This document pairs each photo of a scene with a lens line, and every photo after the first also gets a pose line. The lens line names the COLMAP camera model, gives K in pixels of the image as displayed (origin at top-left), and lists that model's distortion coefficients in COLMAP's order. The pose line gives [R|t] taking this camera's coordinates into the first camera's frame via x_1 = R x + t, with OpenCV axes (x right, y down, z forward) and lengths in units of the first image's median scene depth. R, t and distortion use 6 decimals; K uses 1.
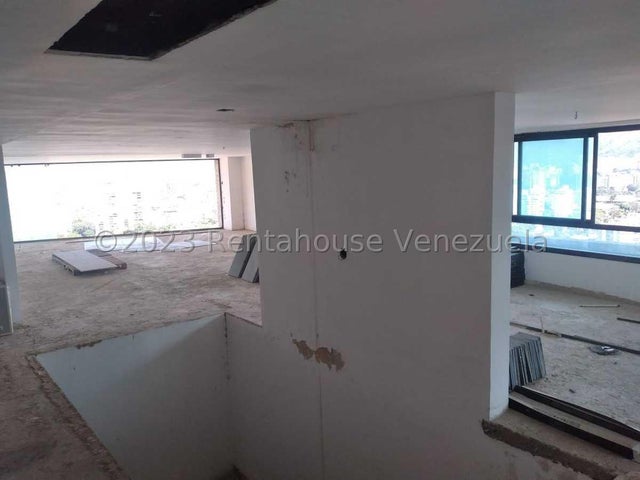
lens RADIAL K [[506.1, 0, 320.0], [0, 506.1, 240.0], [0, 0, 1]] dist [0.045849, -0.093960]
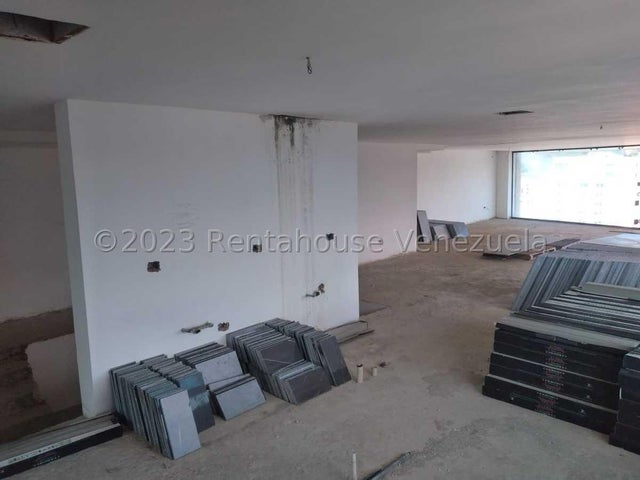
lens RADIAL K [[506.1, 0, 320.0], [0, 506.1, 240.0], [0, 0, 1]] dist [0.045849, -0.093960]
pose [[0.118862, 0.157393, -0.980357, 0.824291], [-0.110402, 0.983329, 0.144485, -0.125380], [0.986754, 0.091060, 0.134257, 0.785726]]
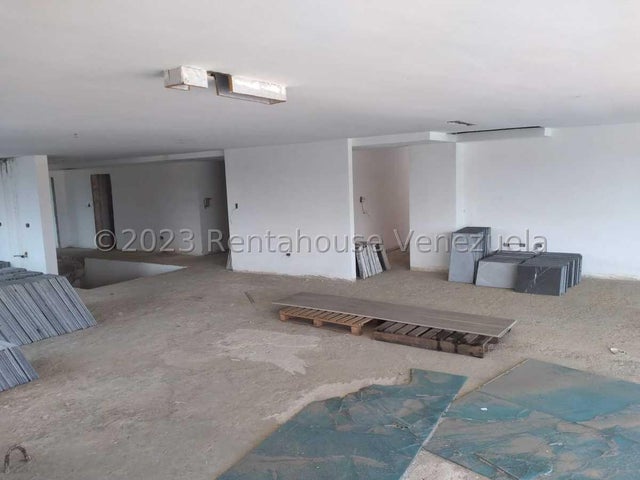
lens RADIAL K [[506.1, 0, 320.0], [0, 506.1, 240.0], [0, 0, 1]] dist [0.045849, -0.093960]
pose [[-0.955001, 0.106052, -0.276996, -0.429529], [0.031164, 0.964601, 0.261865, -0.324132], [0.294962, 0.241449, -0.924500, 2.541160]]
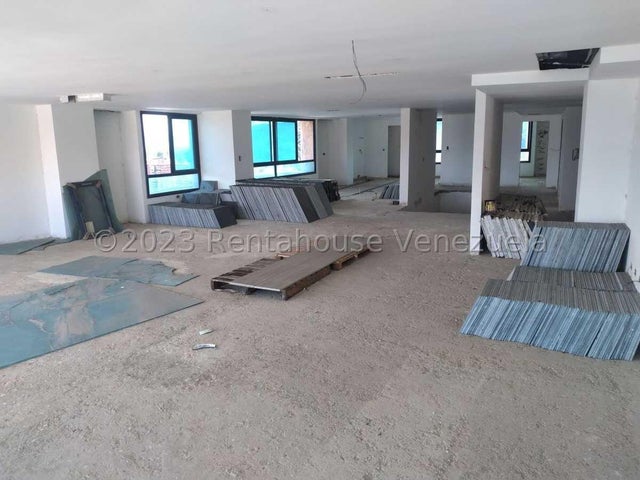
lens RADIAL K [[506.1, 0, 320.0], [0, 506.1, 240.0], [0, 0, 1]] dist [0.045849, -0.093960]
pose [[-0.434131, -0.141347, 0.889692, -1.756257], [0.155075, 0.961145, 0.228369, -0.217036], [-0.887402, 0.237111, -0.395344, 2.121358]]
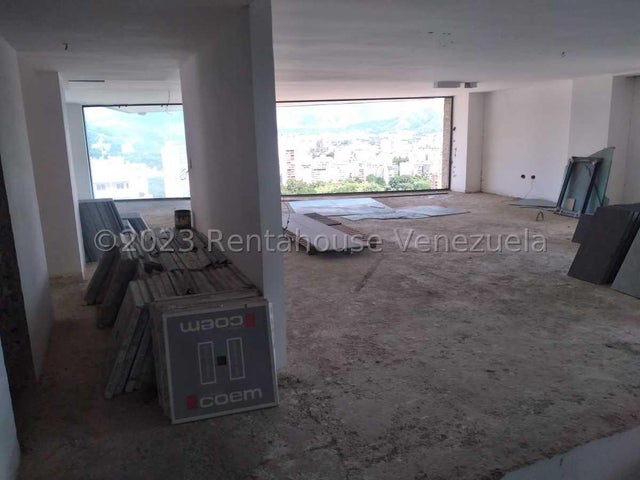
lens RADIAL K [[506.1, 0, 320.0], [0, 506.1, 240.0], [0, 0, 1]] dist [0.045849, -0.093960]
pose [[0.959778, 0.064646, -0.273215, -0.443650], [-0.043148, 0.995533, 0.083980, -0.010704], [0.277423, -0.068813, 0.958280, 0.559617]]
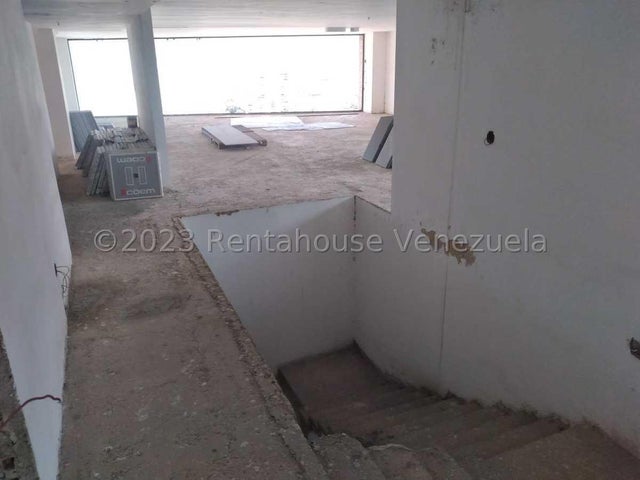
lens RADIAL K [[504.6, 0, 320.0], [0, 504.6, 240.0], [0, 0, 1]] dist [0.089732, -0.202305]
pose [[0.961471, 0.110262, -0.251825, 0.003577], [-0.053649, 0.973684, 0.221498, 0.015294], [0.269621, -0.199454, 0.942084, 0.044386]]
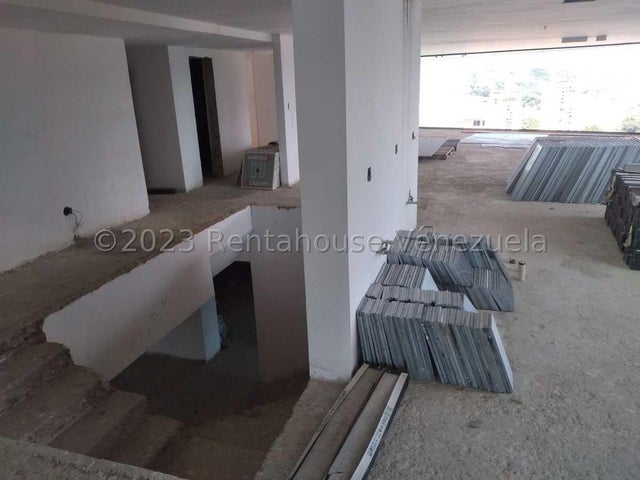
lens RADIAL K [[511.4, 0, 320.0], [0, 511.4, 240.0], [0, 0, 1]] dist [-0.007003, -0.001966]
pose [[0.548358, 0.259022, -0.795117, 0.553187], [-0.096516, 0.964069, 0.247498, -0.030856], [0.830655, -0.058976, 0.553655, 0.351991]]
